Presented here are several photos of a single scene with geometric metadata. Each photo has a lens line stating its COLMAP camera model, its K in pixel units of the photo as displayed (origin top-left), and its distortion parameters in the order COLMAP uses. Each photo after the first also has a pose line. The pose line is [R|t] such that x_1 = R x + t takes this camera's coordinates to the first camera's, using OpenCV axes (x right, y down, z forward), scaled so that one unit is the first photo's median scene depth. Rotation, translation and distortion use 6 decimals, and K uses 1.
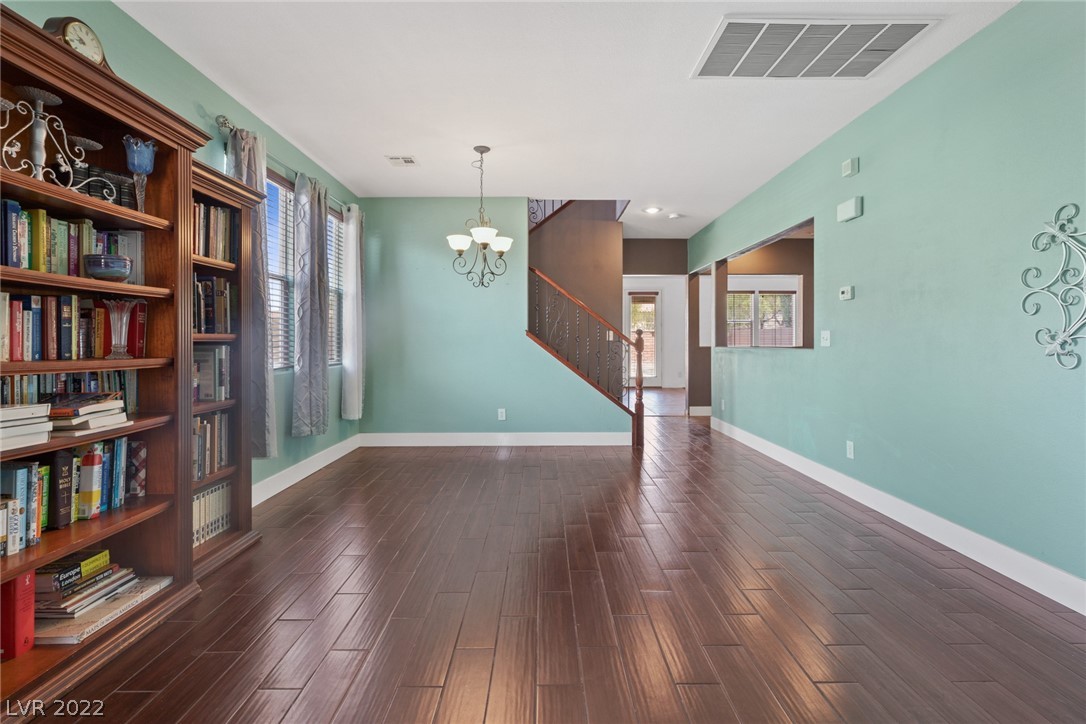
lens RADIAL K [[501.6, 0, 547.4], [0, 501.6, 339.4], [0, 0, 1]] dist [0.002583, 0.000537]
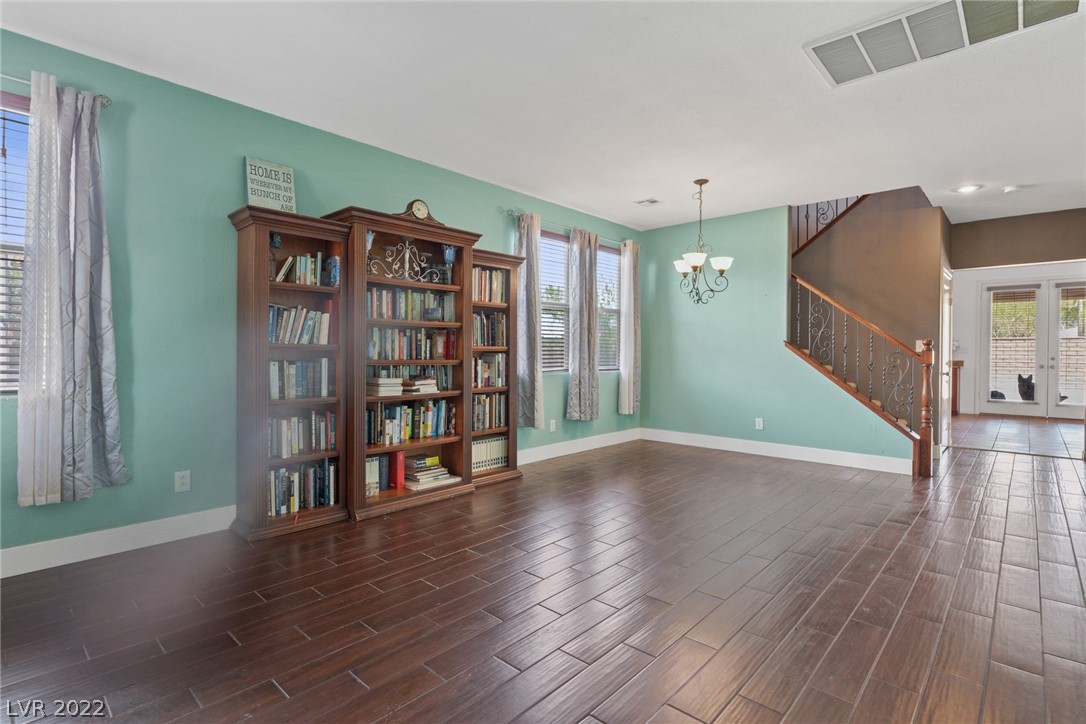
lens RADIAL K [[544.3, 0, 543.5], [0, 544.3, 353.4], [0, 0, 1]] dist [-0.002786, -0.000709]
pose [[0.719259, 0.008710, -0.694688, 0.861515], [-0.002353, 0.999946, 0.010101, -0.007924], [0.694738, -0.005630, 0.719241, -0.235310]]
